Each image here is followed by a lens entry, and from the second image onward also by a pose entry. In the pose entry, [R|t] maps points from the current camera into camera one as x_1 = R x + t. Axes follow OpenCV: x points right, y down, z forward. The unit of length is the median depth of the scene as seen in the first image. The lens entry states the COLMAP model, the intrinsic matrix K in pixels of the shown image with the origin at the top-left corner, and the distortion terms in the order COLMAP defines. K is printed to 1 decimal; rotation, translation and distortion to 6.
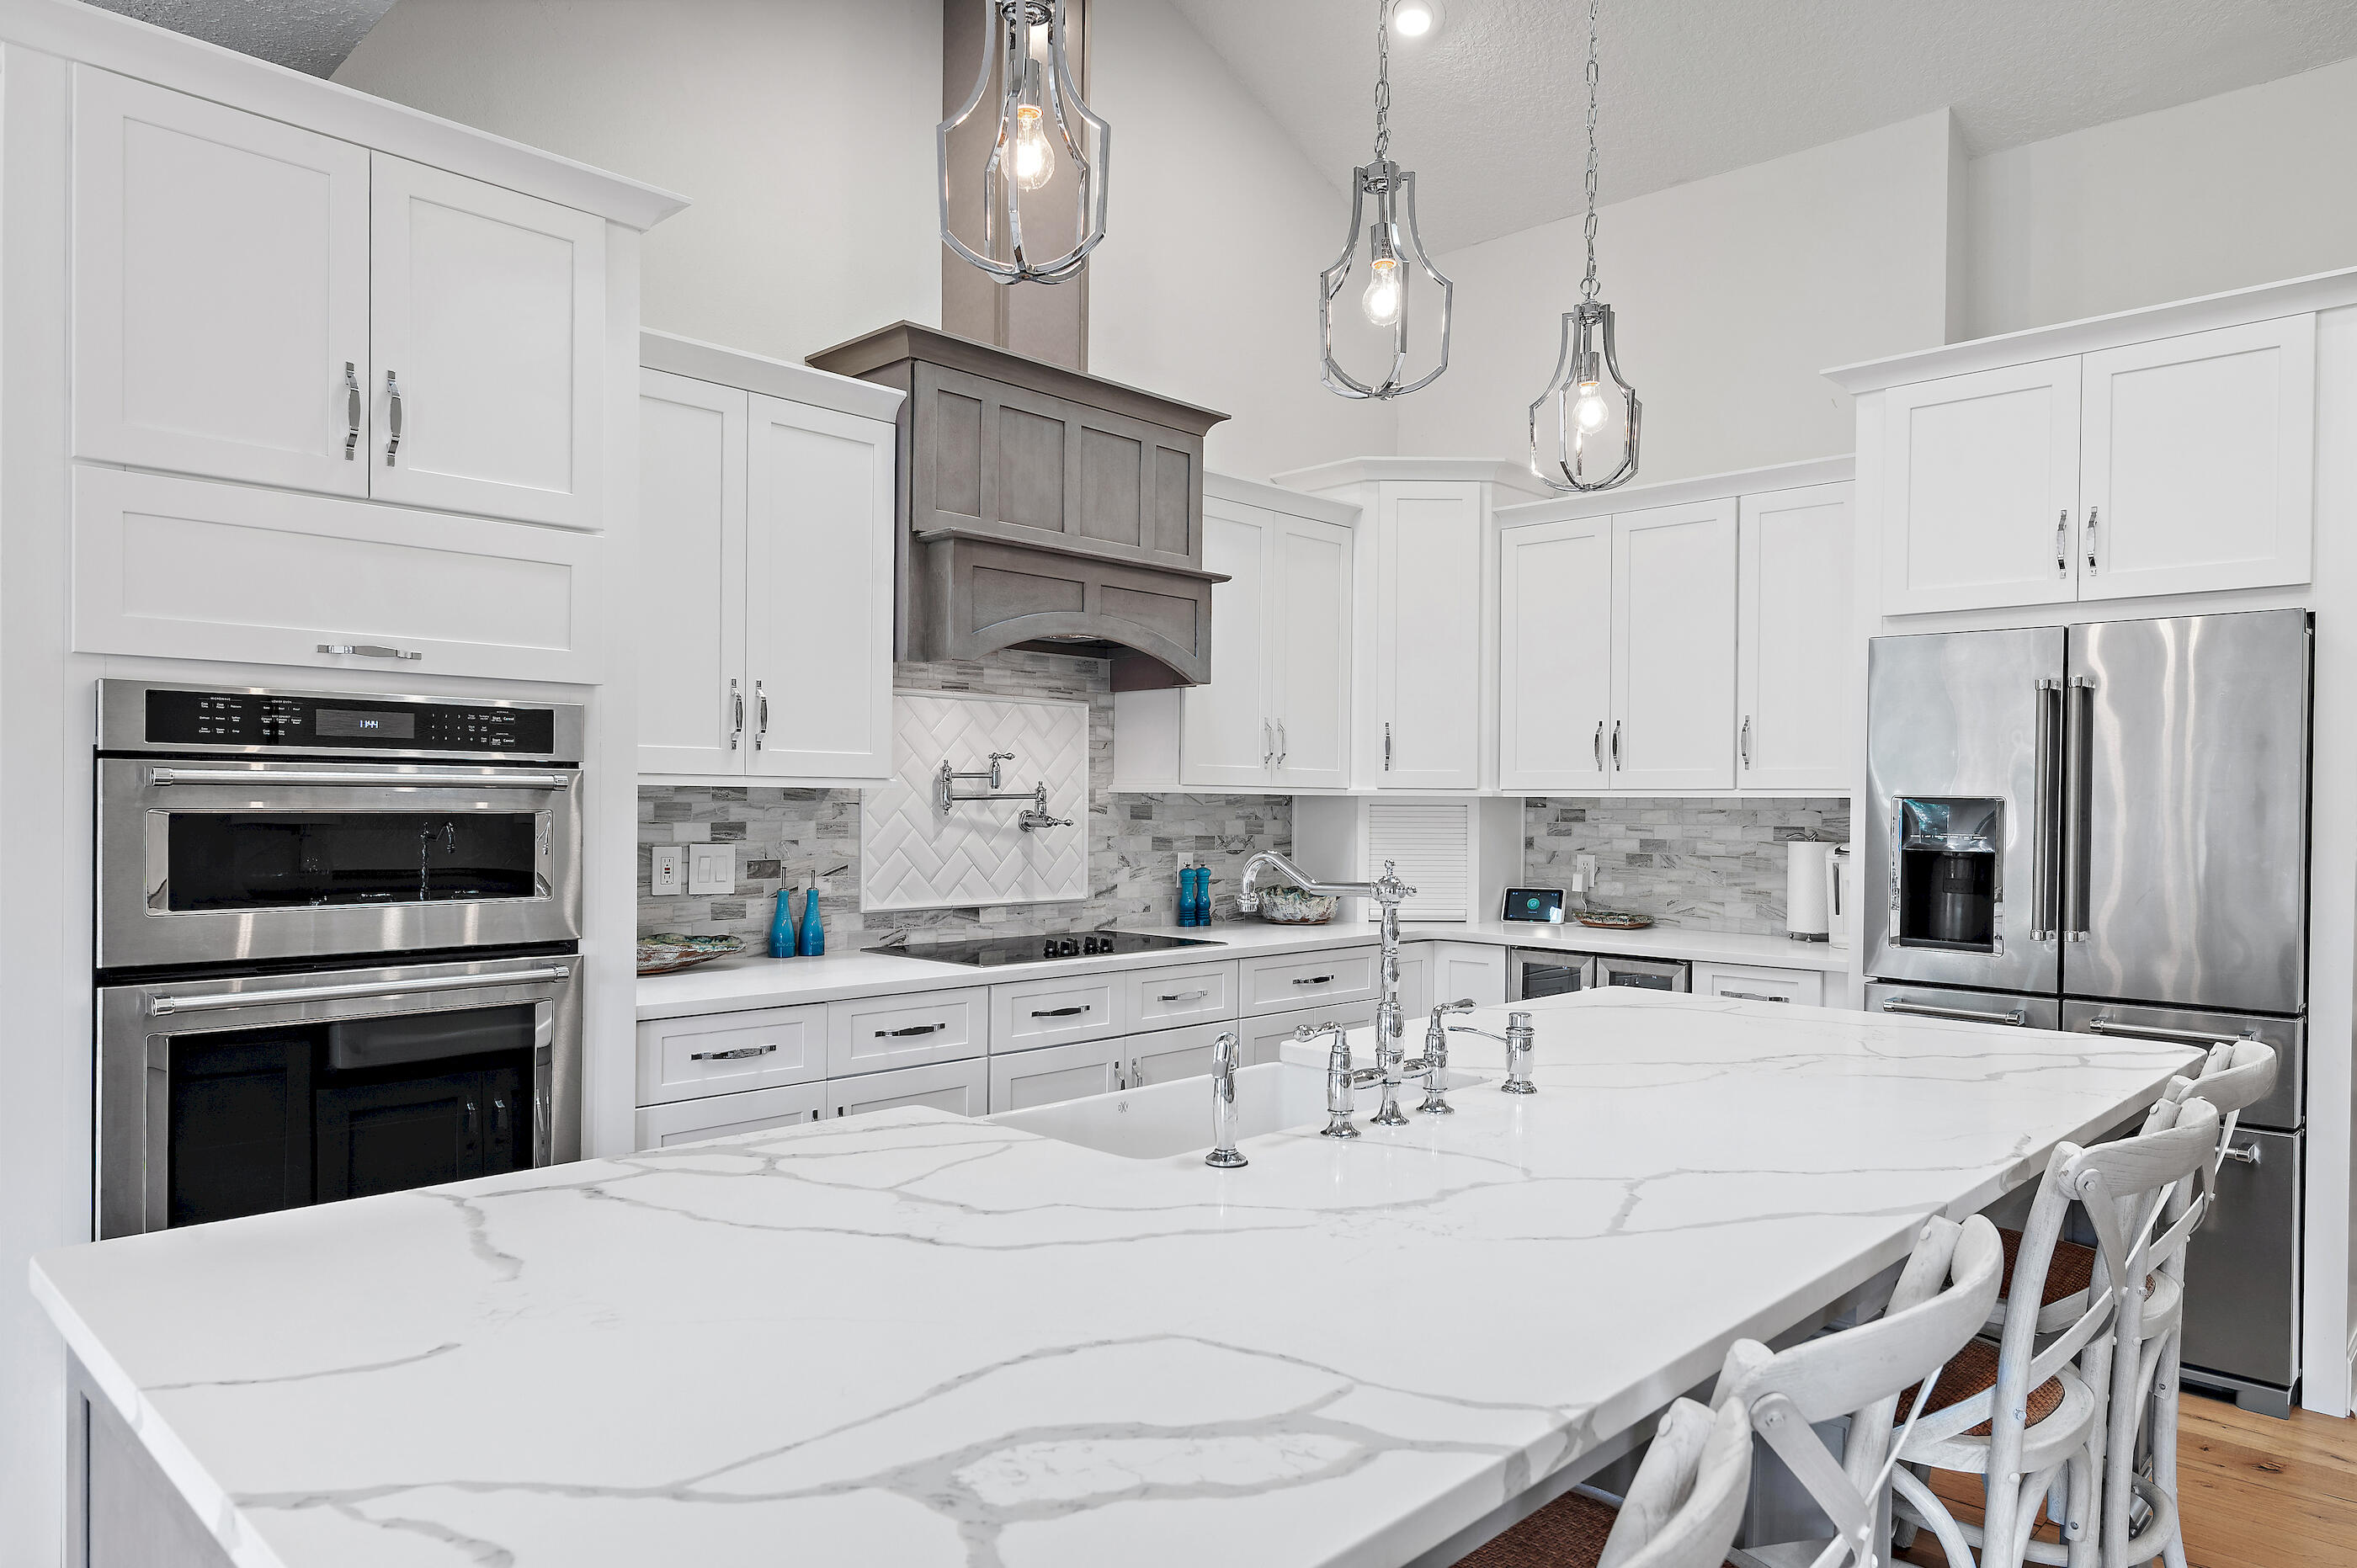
lens RADIAL K [[1475.9, 0, 1187.1], [0, 1475.9, 814.2], [0, 0, 1]] dist [0.007476, 0.002899]
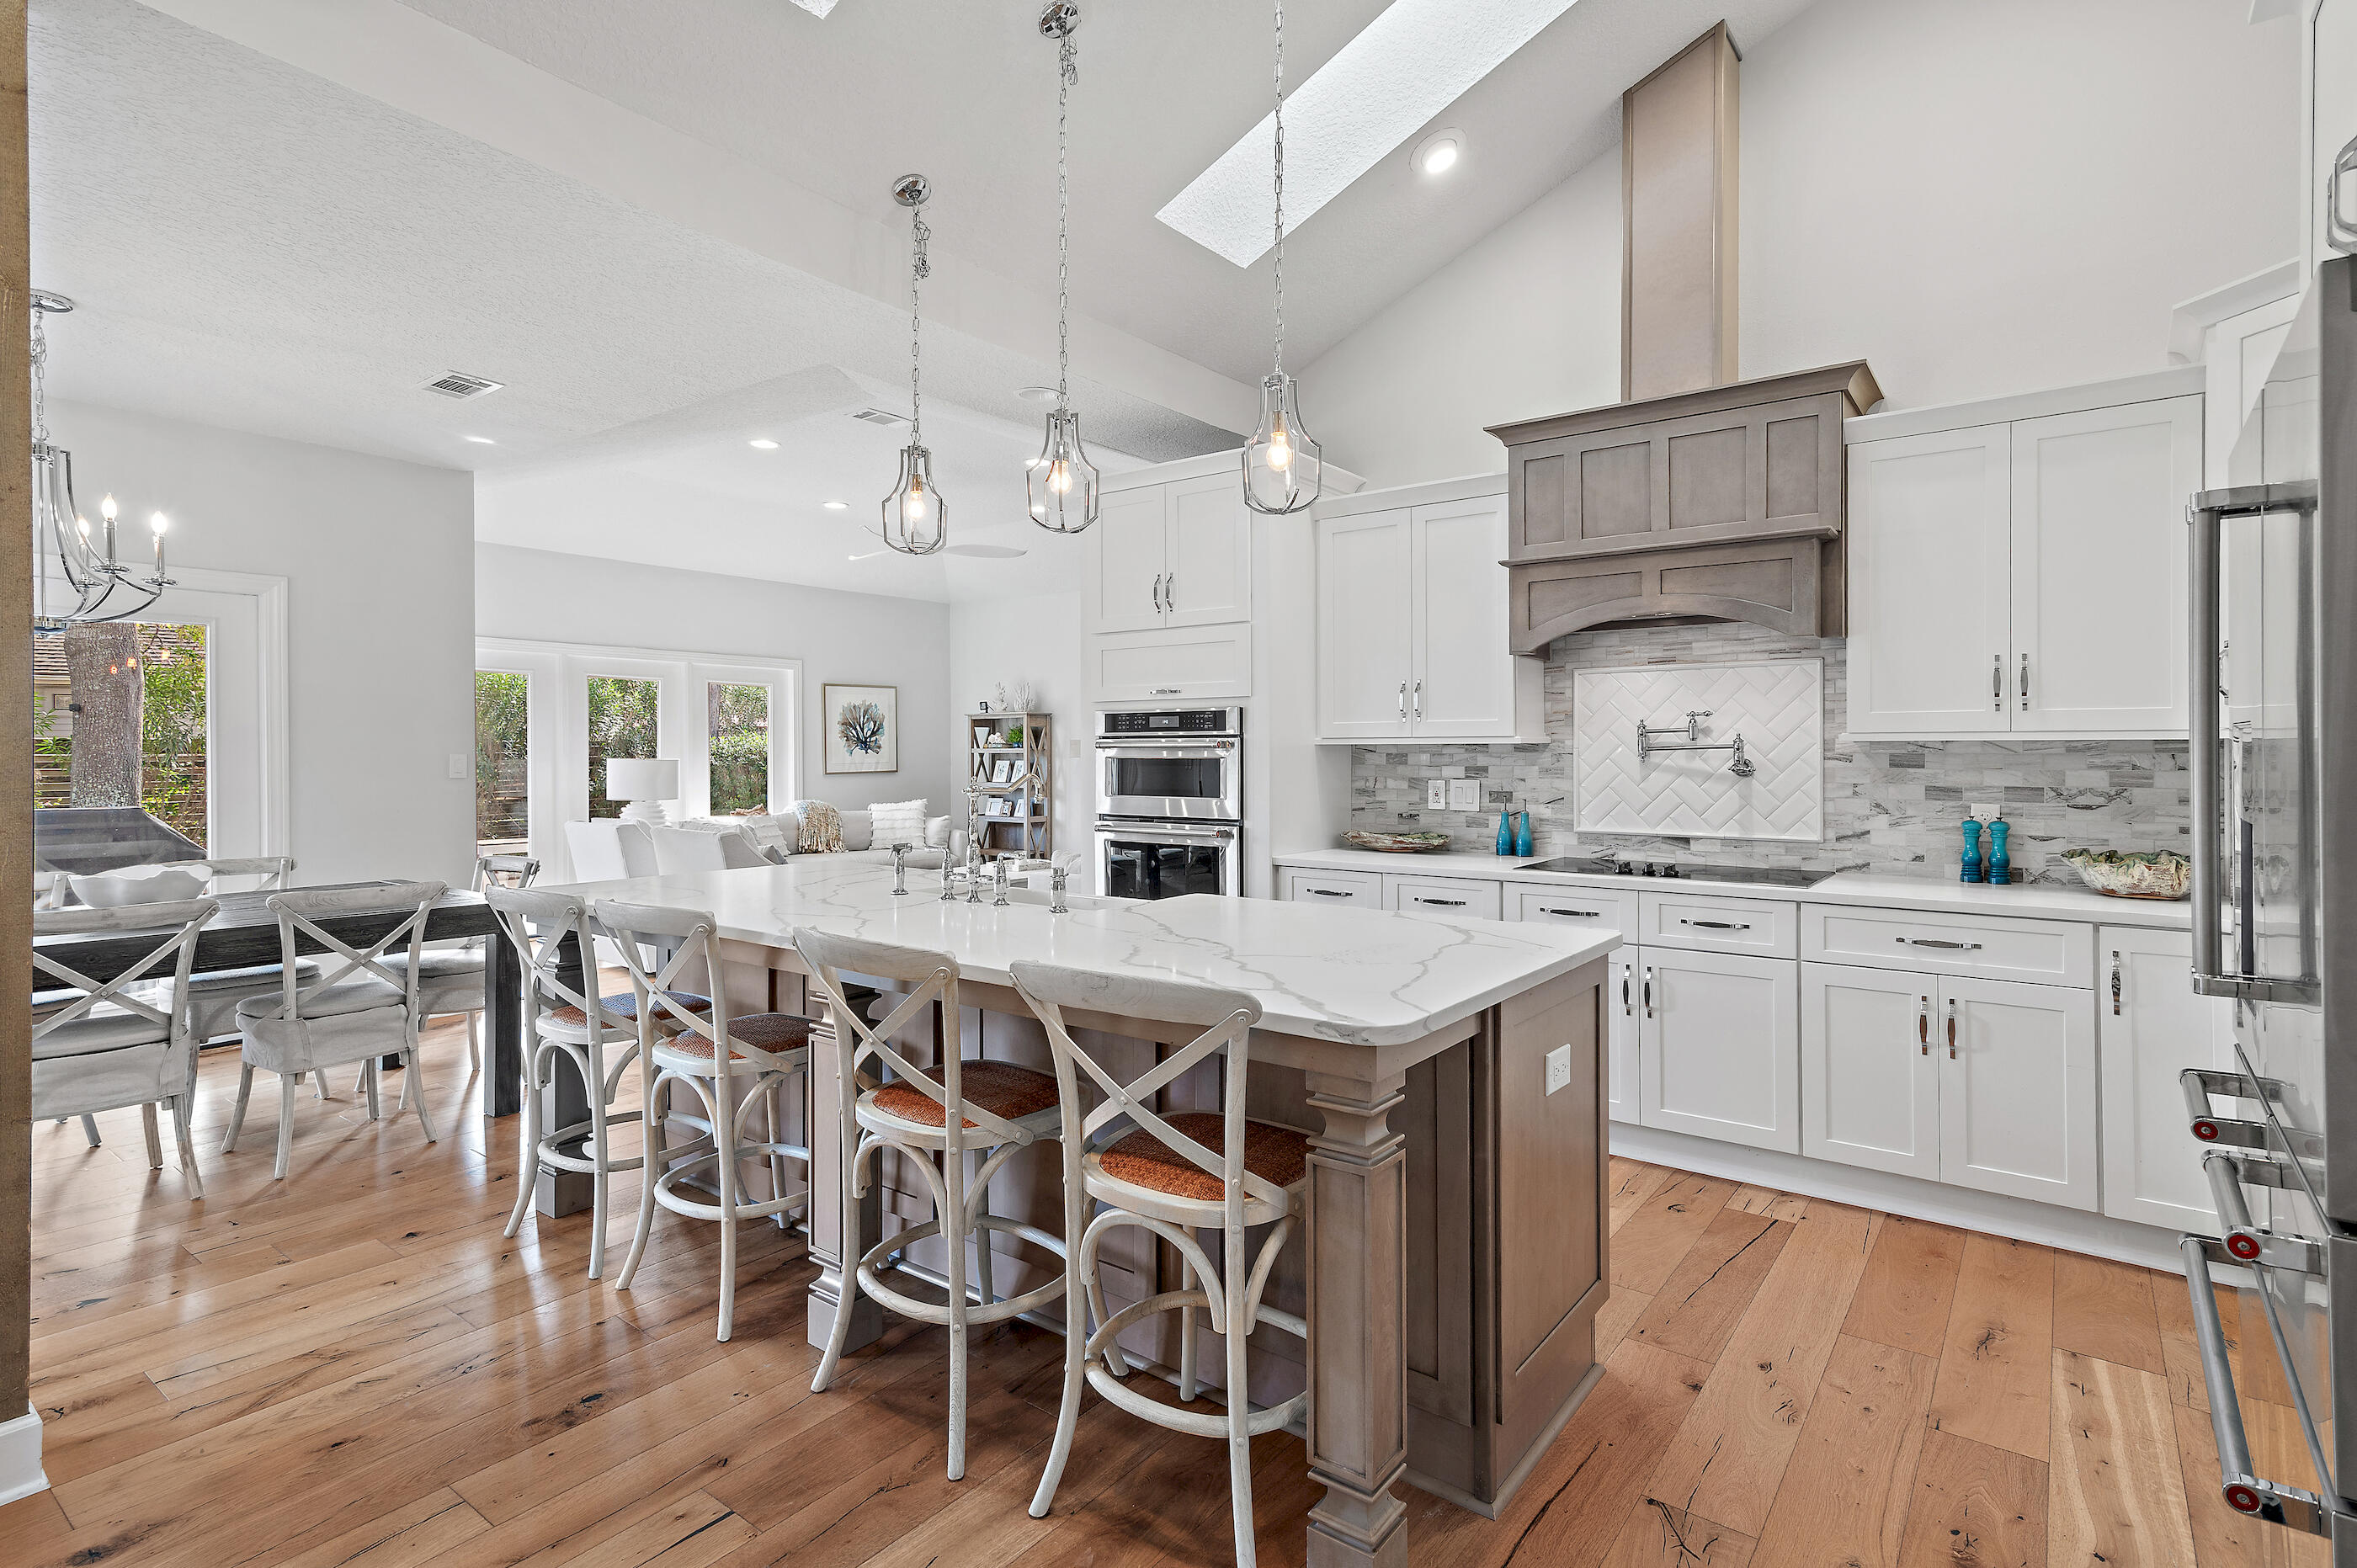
lens RADIAL K [[1155.8, 0, 1186.7], [0, 1155.8, 750.7], [0, 0, 1]] dist [0.010454, 0.000293]
pose [[0.126379, -0.010797, -0.991923, 0.830052], [-0.006661, 0.999909, -0.011733, 0.005278], [0.991960, 0.008090, 0.126296, 0.504006]]
